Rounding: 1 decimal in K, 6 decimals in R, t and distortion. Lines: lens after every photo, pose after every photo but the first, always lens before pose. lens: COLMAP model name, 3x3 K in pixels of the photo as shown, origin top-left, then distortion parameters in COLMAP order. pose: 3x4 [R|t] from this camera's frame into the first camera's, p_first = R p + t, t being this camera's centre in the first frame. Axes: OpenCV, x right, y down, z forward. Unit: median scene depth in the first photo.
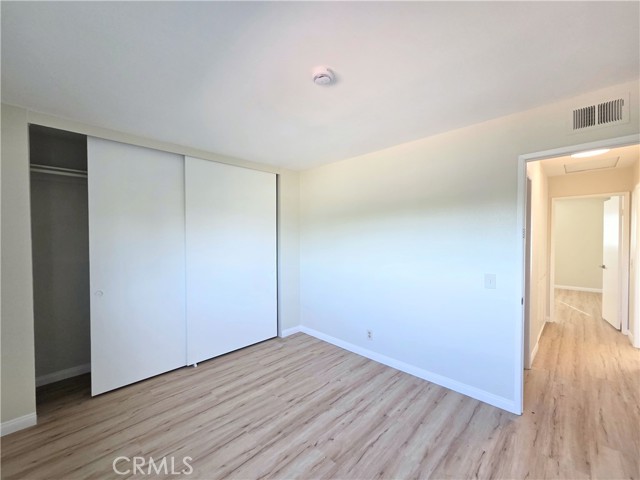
lens RADIAL K [[265.9, 0, 316.2], [0, 265.9, 234.4], [0, 0, 1]] dist [0.002768, 0.000734]
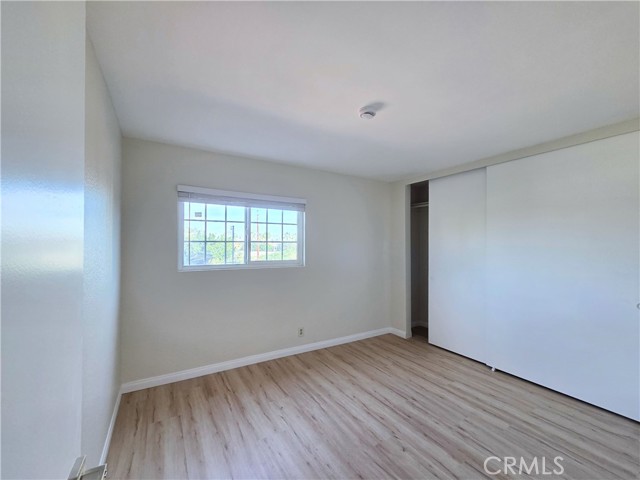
lens RADIAL K [[265.9, 0, 317.1], [0, 265.9, 244.4], [0, 0, 1]] dist [0.002768, 0.000734]
pose [[-0.251127, 0.002382, -0.967951, 0.862695], [0.006120, 0.999981, 0.000873, 0.013098], [0.967935, -0.005705, -0.251137, 0.753854]]
